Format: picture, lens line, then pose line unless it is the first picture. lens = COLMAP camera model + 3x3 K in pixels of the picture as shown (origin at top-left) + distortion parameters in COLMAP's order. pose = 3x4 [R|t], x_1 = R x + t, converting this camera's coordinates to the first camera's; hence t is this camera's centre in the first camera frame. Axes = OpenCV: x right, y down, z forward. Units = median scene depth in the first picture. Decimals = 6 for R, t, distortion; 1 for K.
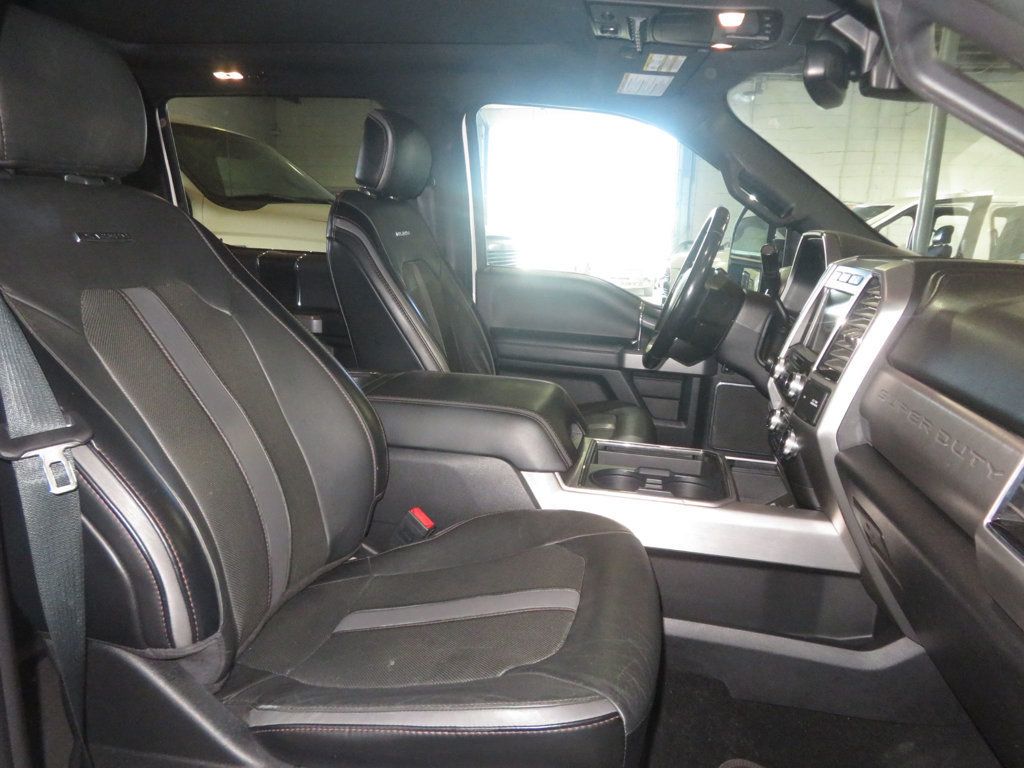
lens RADIAL K [[727.1, 0, 512.0], [0, 727.1, 384.0], [0, 0, 1]] dist [0.004545, 0.002544]
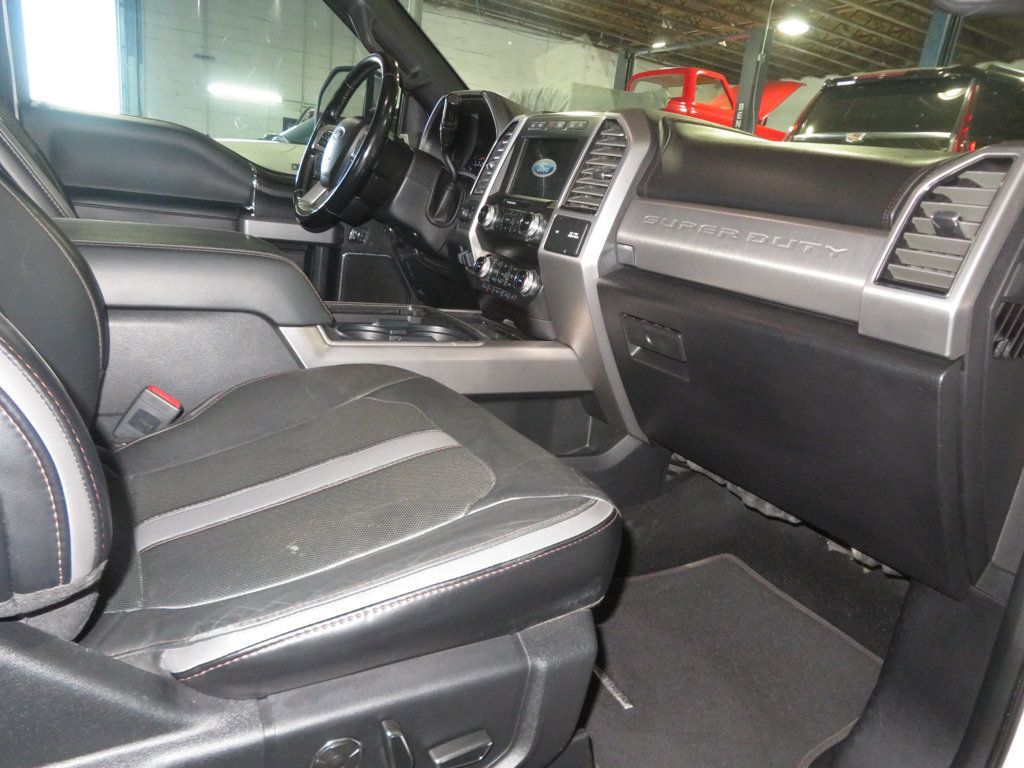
lens RADIAL K [[727.1, 0, 512.0], [0, 727.1, 384.0], [0, 0, 1]] dist [0.004545, 0.002544]
pose [[0.757499, -0.116722, 0.642317, -0.376460], [0.038930, 0.990212, 0.134030, 0.098044], [-0.651675, -0.076522, 0.754629, 0.237544]]
